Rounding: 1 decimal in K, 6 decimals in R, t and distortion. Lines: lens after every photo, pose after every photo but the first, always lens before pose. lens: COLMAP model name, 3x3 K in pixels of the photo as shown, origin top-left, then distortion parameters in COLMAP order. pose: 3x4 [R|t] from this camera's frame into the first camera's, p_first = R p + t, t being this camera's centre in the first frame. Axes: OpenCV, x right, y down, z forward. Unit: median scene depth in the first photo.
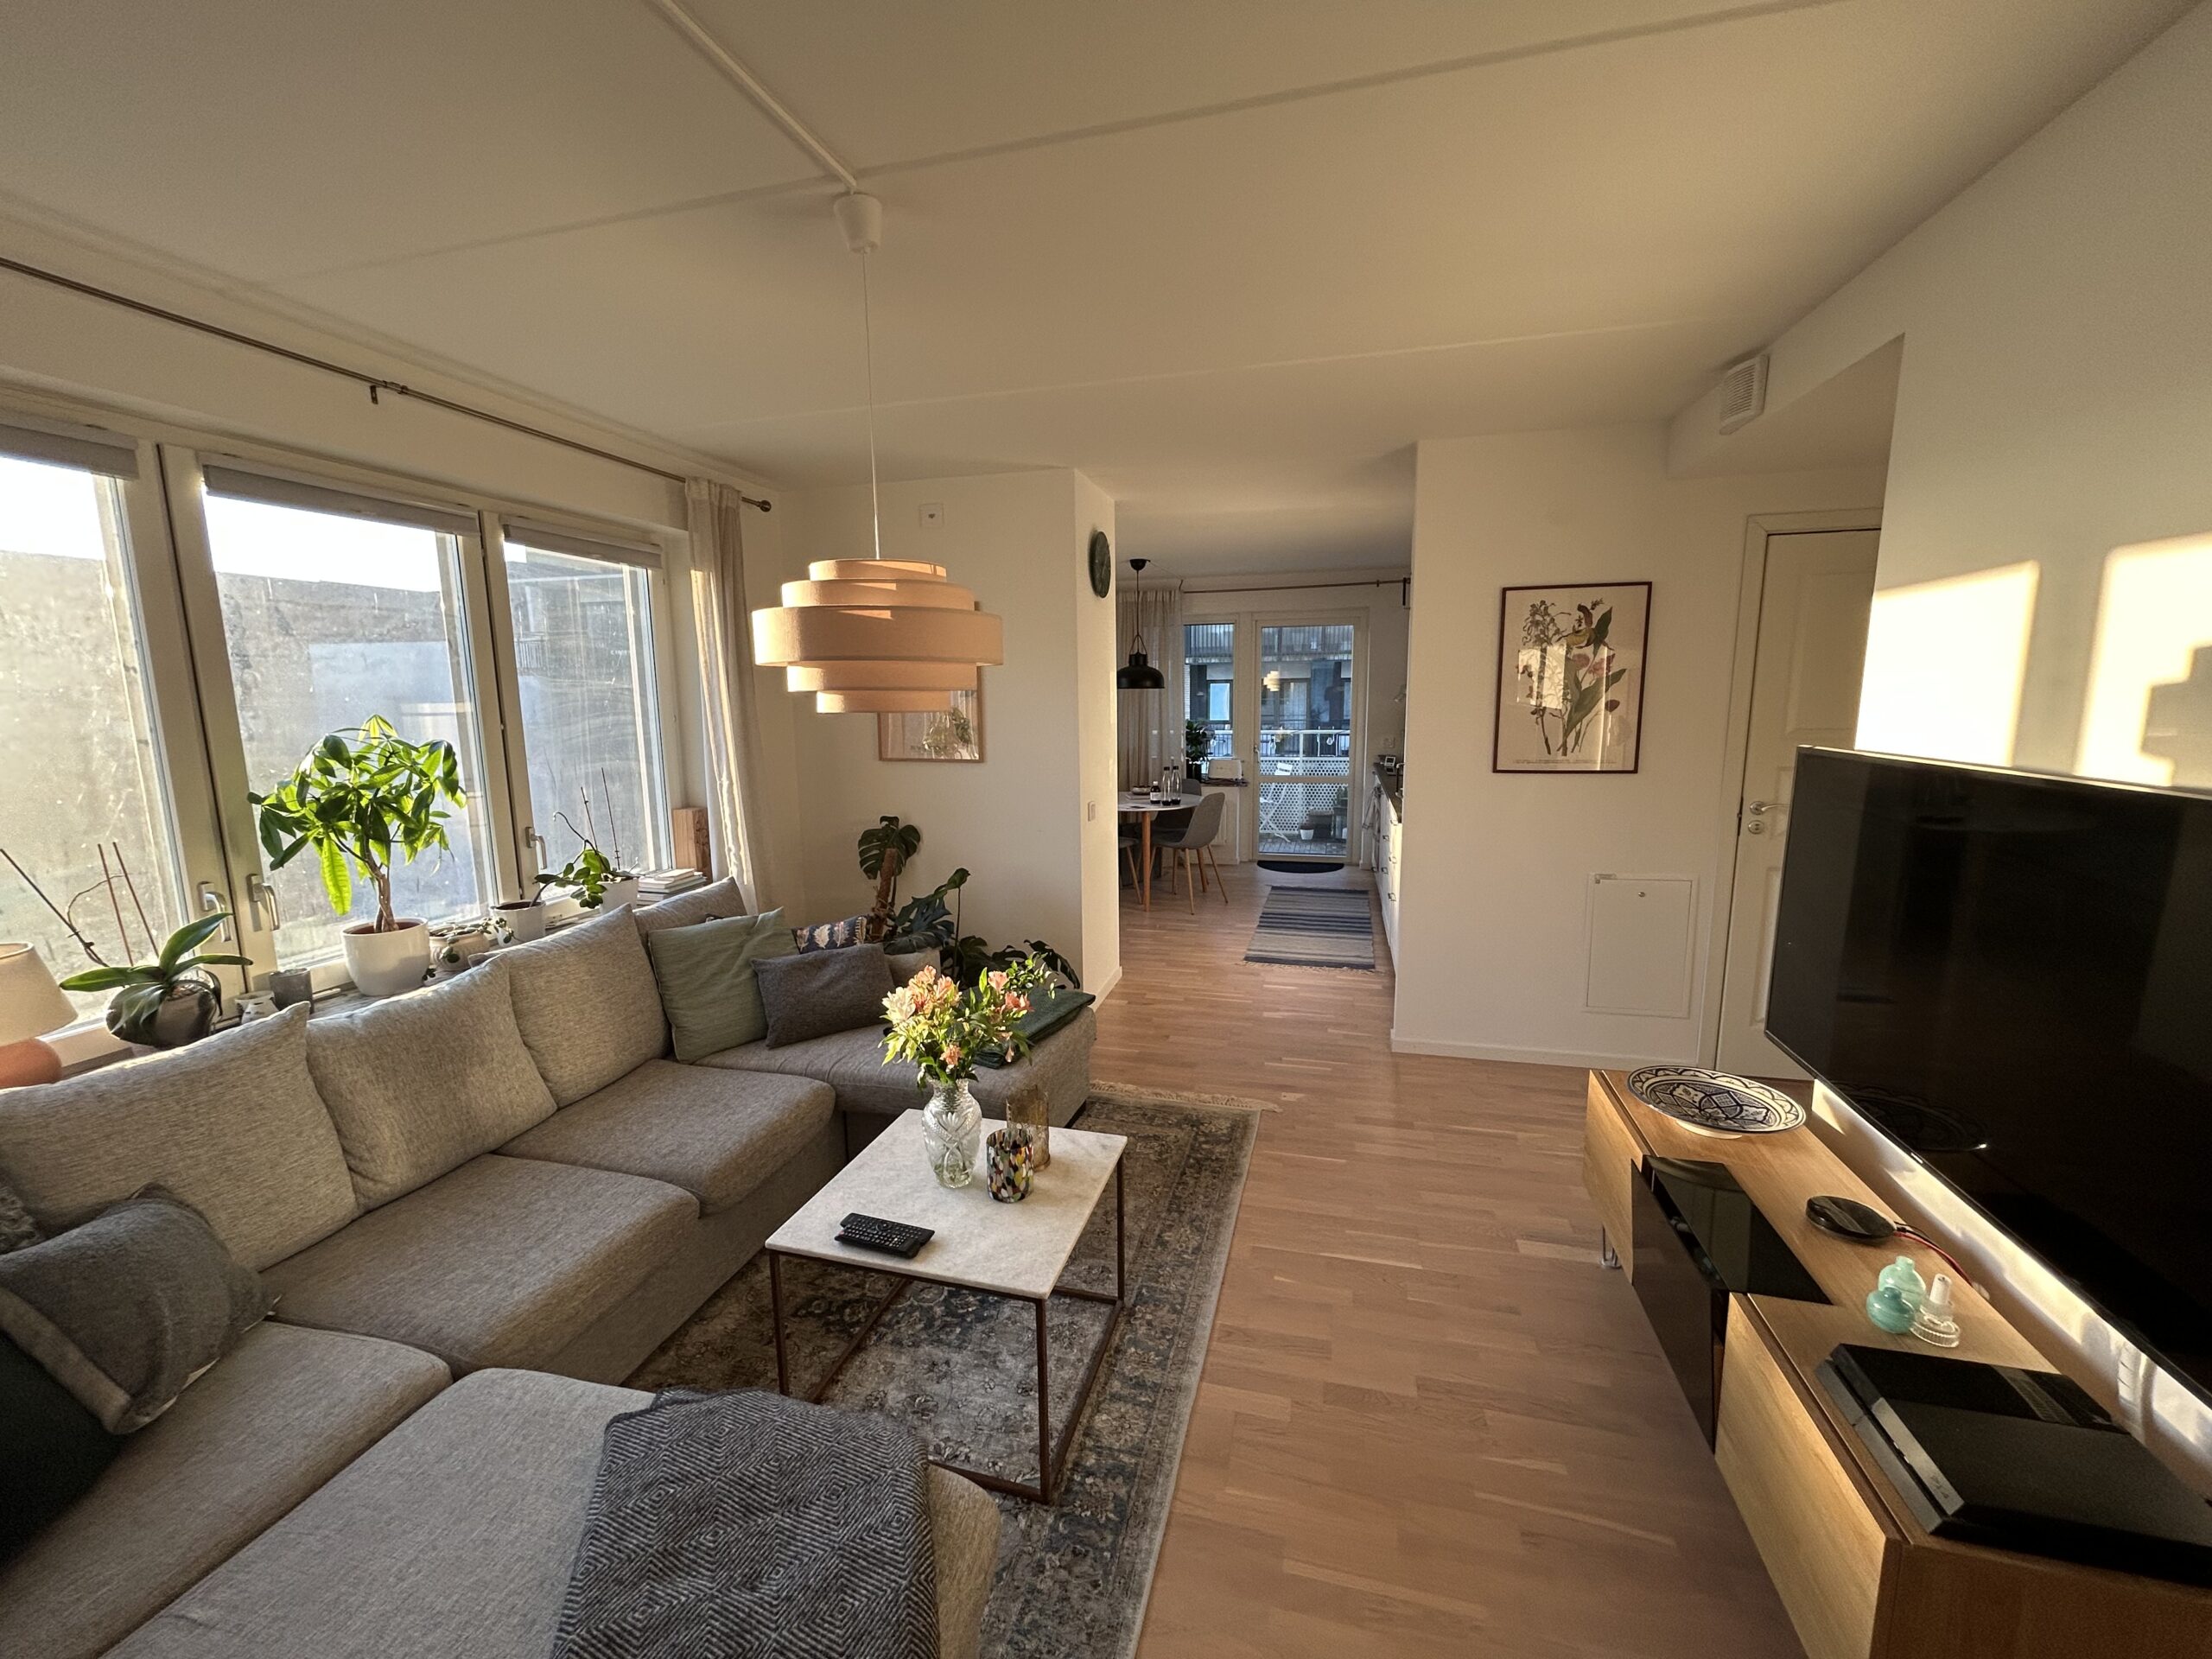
lens RADIAL K [[886.2, 0, 1106.0], [0, 886.2, 829.5], [0, 0, 1]] dist [0.006981, -0.000334]
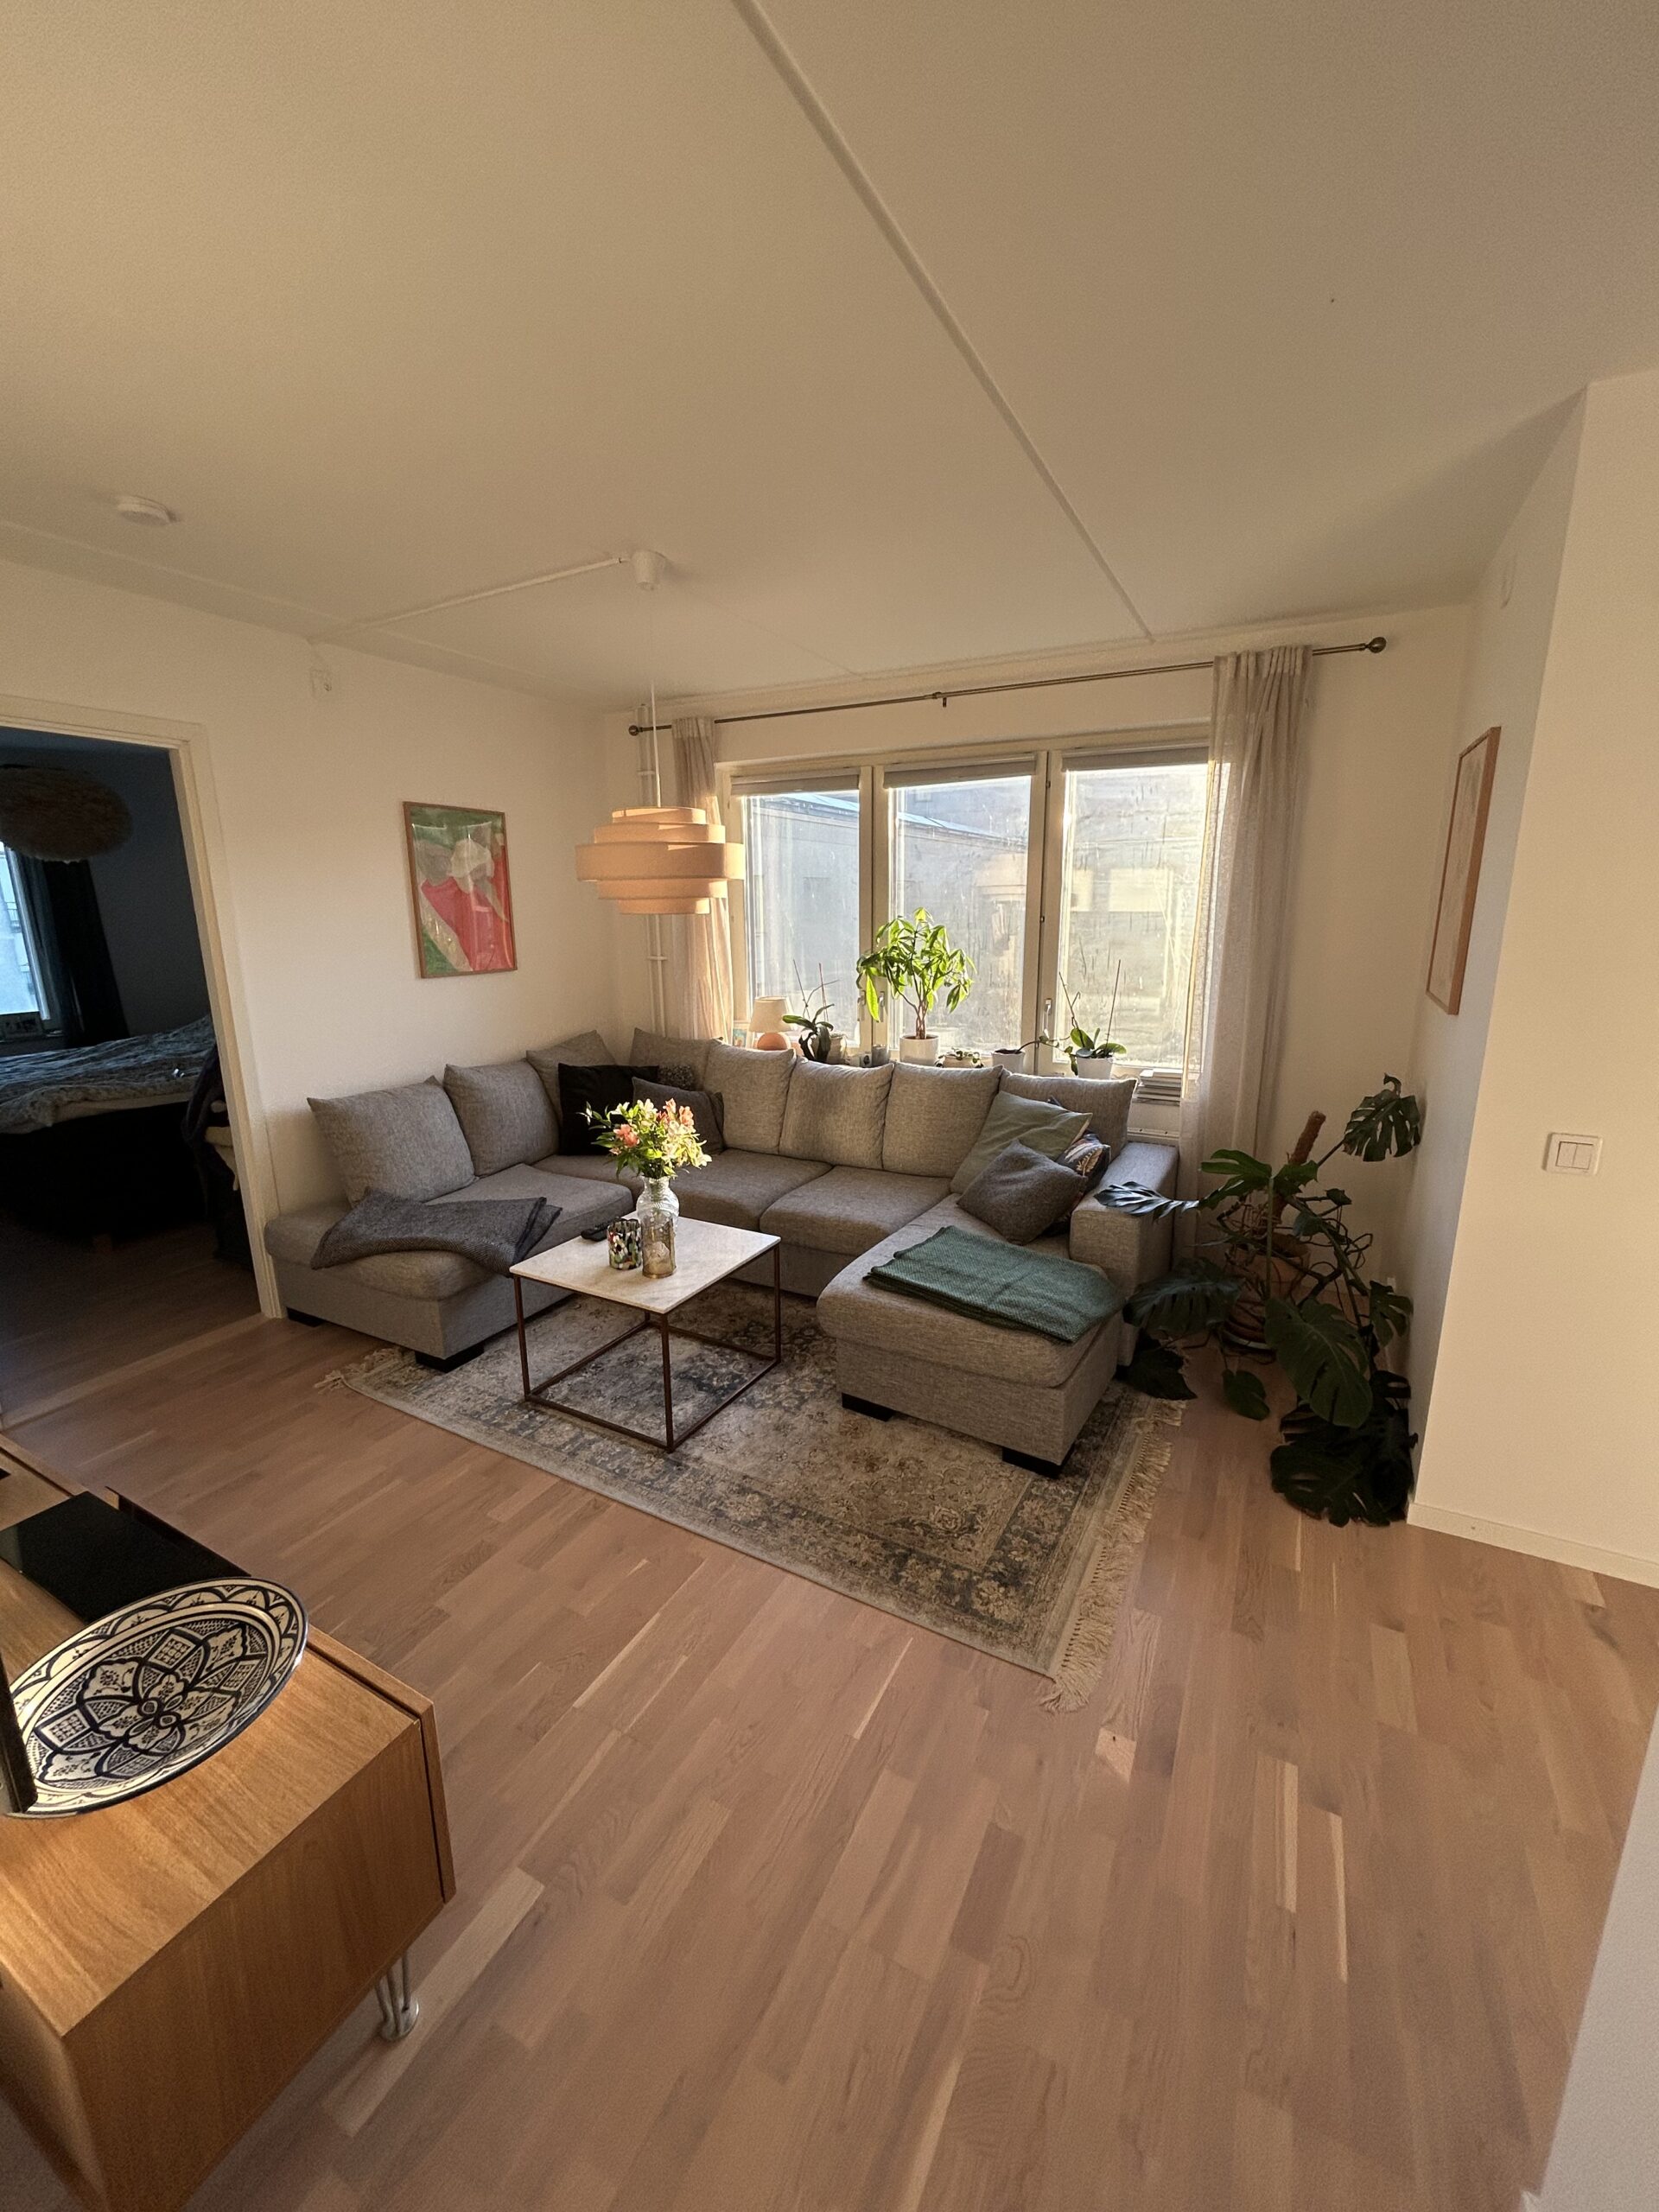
lens RADIAL K [[886.2, 0, 829.5], [0, 886.2, 1106.0], [0, 0, 1]] dist [0.006981, -0.000334]
pose [[-0.224773, 0.229953, -0.946889, 0.703536], [-0.144621, 0.953120, 0.265796, -0.156230], [0.963619, 0.196684, -0.180980, 0.985607]]
